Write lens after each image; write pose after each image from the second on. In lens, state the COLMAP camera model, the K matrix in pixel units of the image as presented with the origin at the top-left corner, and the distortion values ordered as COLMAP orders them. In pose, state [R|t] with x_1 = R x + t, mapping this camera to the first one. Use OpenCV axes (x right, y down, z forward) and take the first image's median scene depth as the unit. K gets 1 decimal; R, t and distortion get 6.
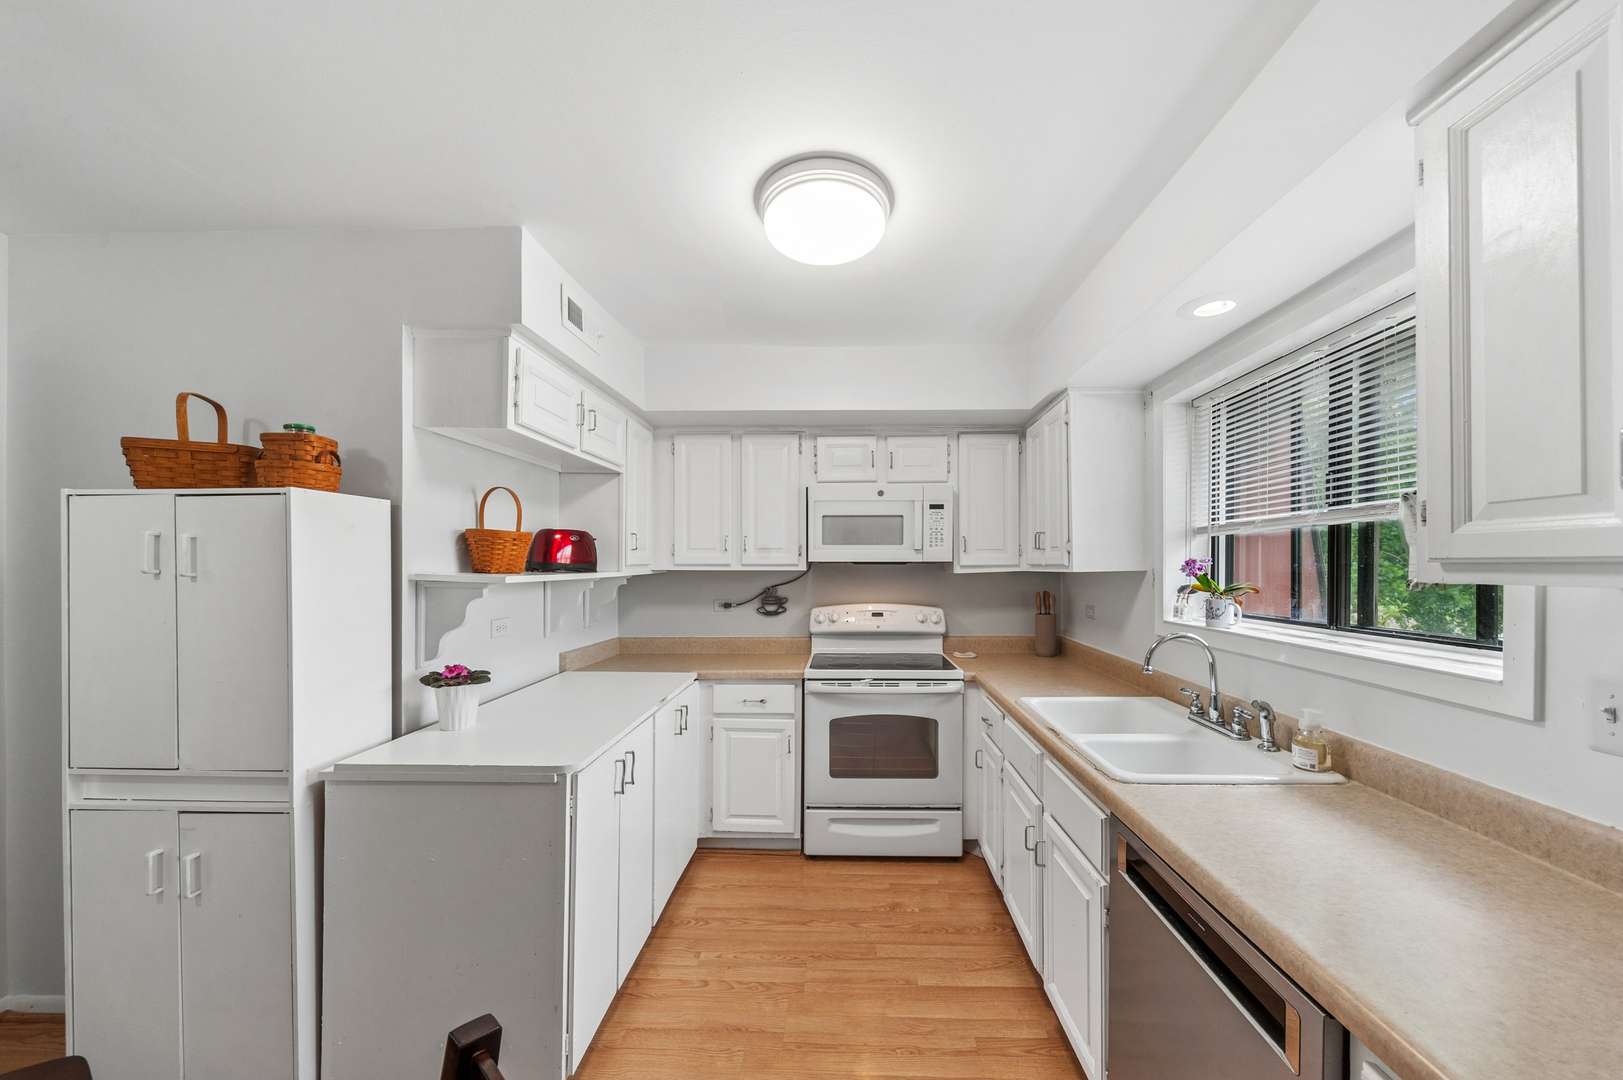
lens RADIAL K [[572.6, 0, 837.9], [0, 572.6, 565.6], [0, 0, 1]] dist [0.011081, -0.000777]
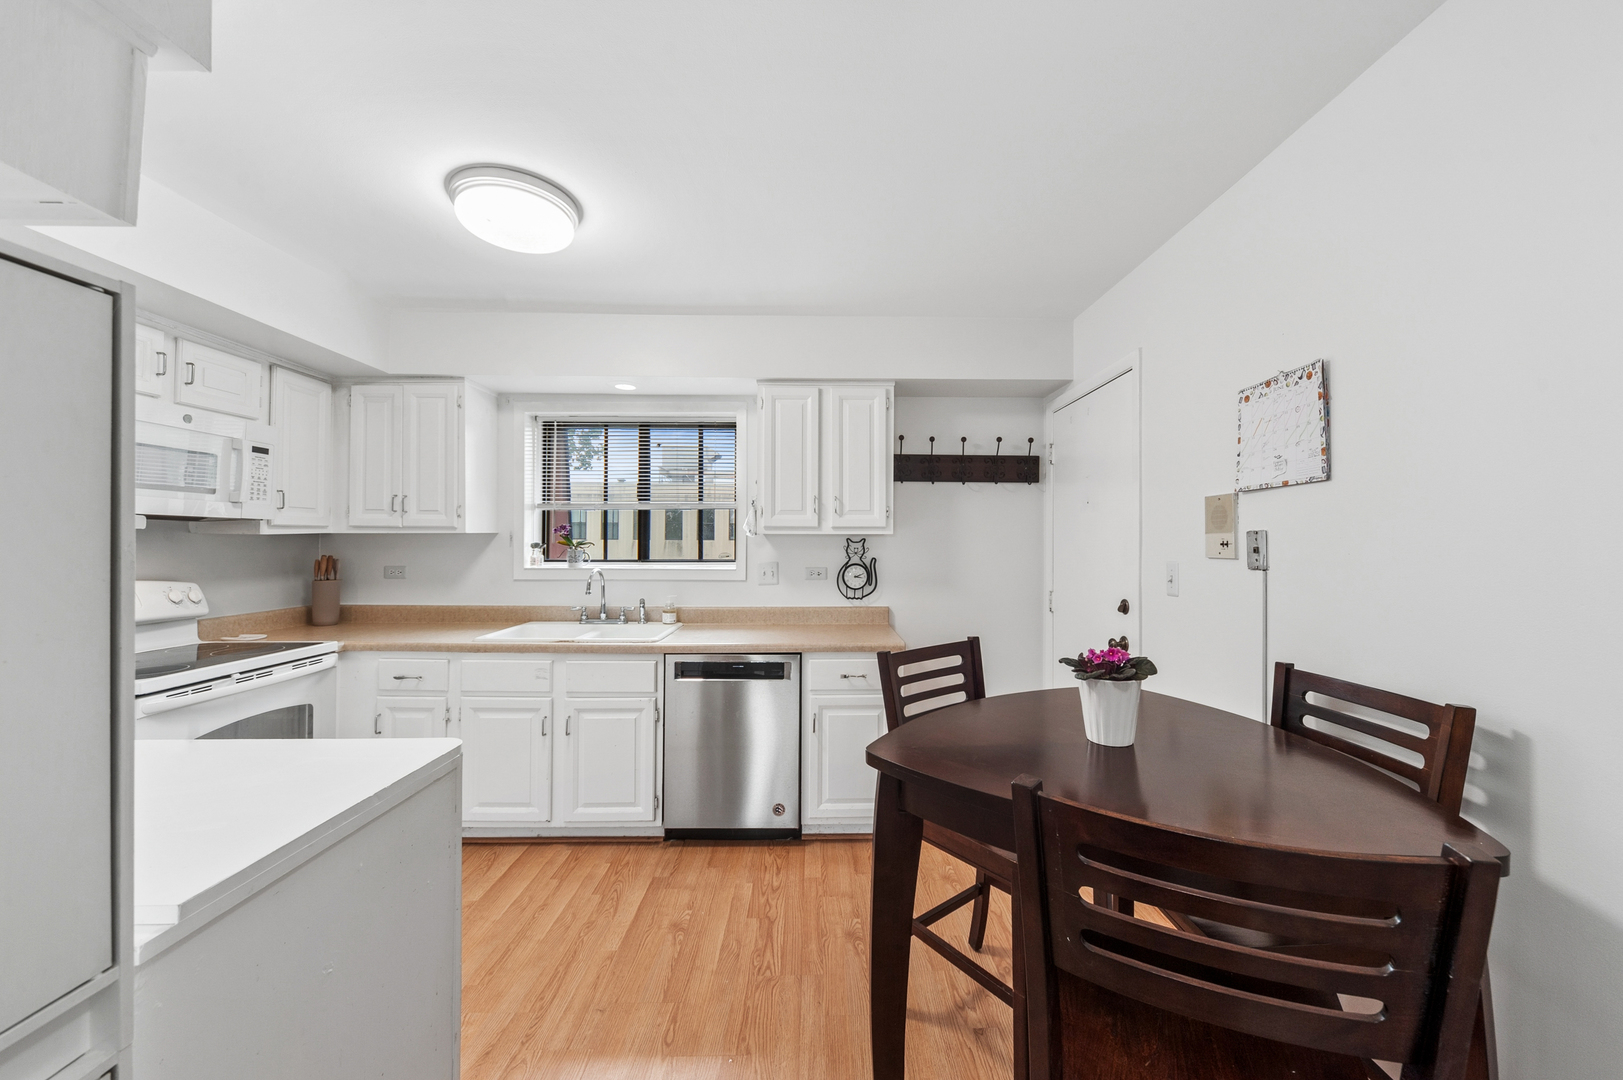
lens RADIAL K [[593.6, 0, 813.3], [0, 593.6, 540.0], [0, 0, 1]] dist [0.010538, 0.000568]
pose [[-0.021180, 0.005730, 0.999759, -1.042909], [-0.001508, 0.999982, -0.005763, 0.039361], [-0.999775, -0.001630, -0.021171, 0.383068]]
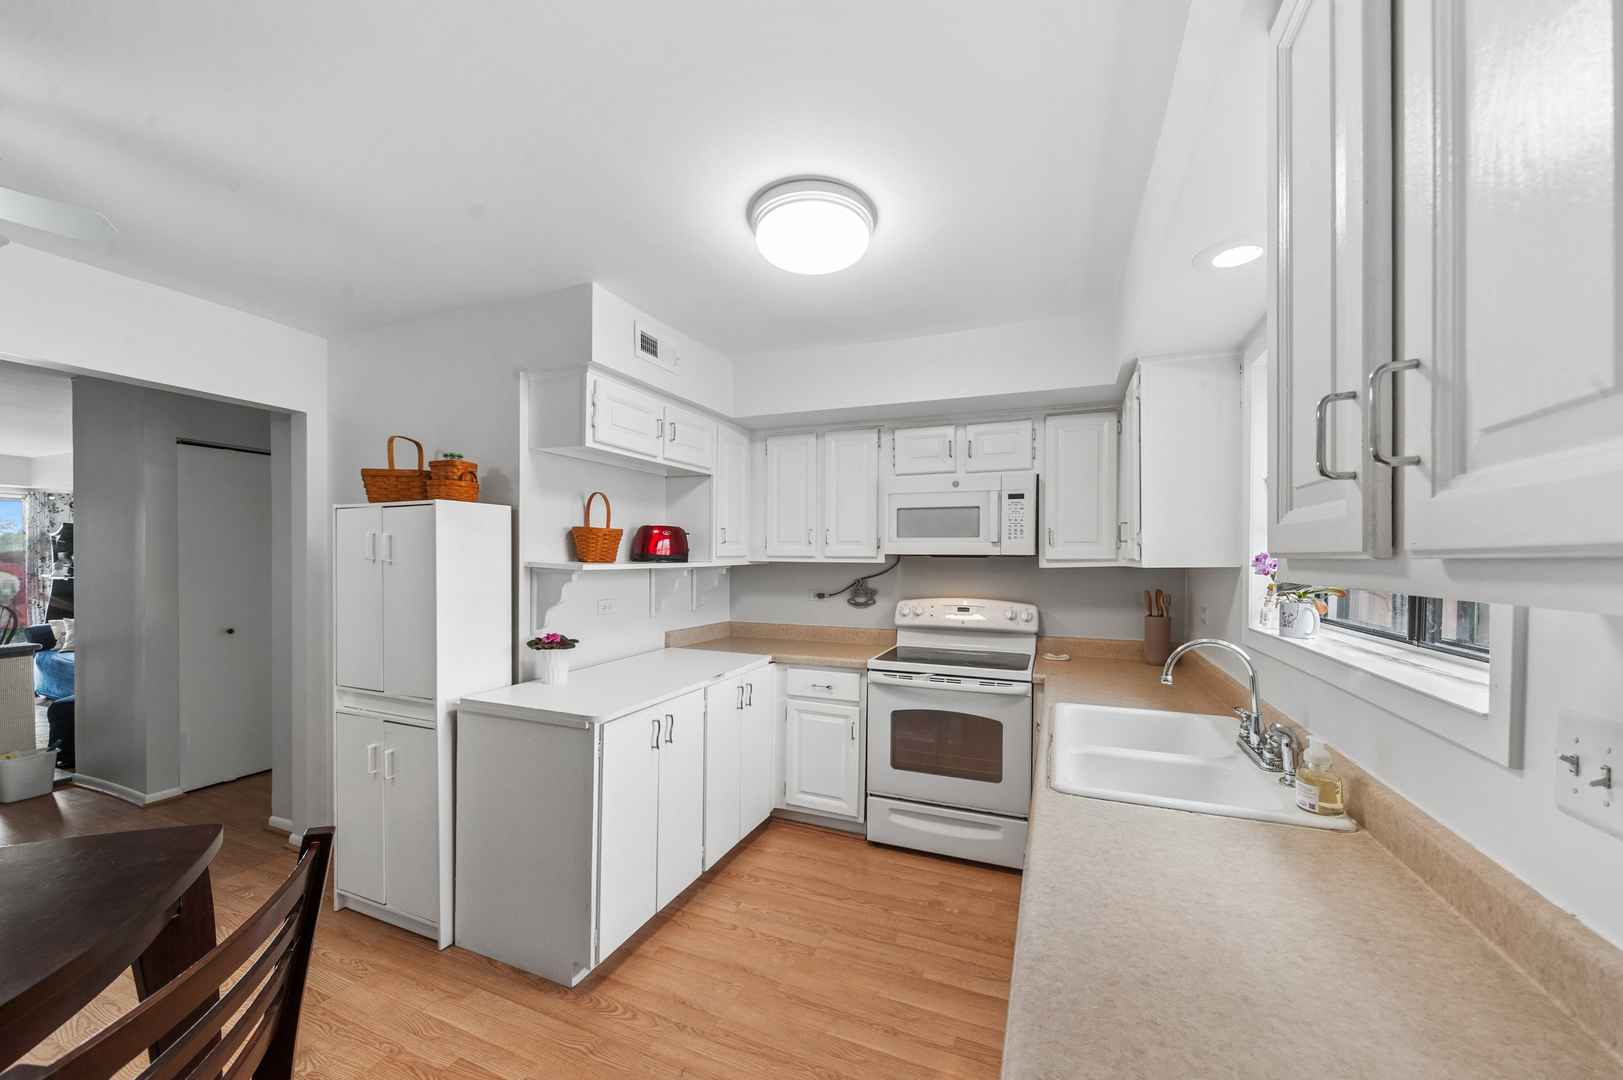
lens RADIAL K [[593.6, 0, 827.5], [0, 593.6, 563.8], [0, 0, 1]] dist [0.010538, 0.000568]
pose [[0.938082, 0.010766, -0.346246, 0.340571], [-0.007467, 0.999913, 0.010861, -0.001288], [0.346333, -0.007603, 0.938081, -0.026921]]
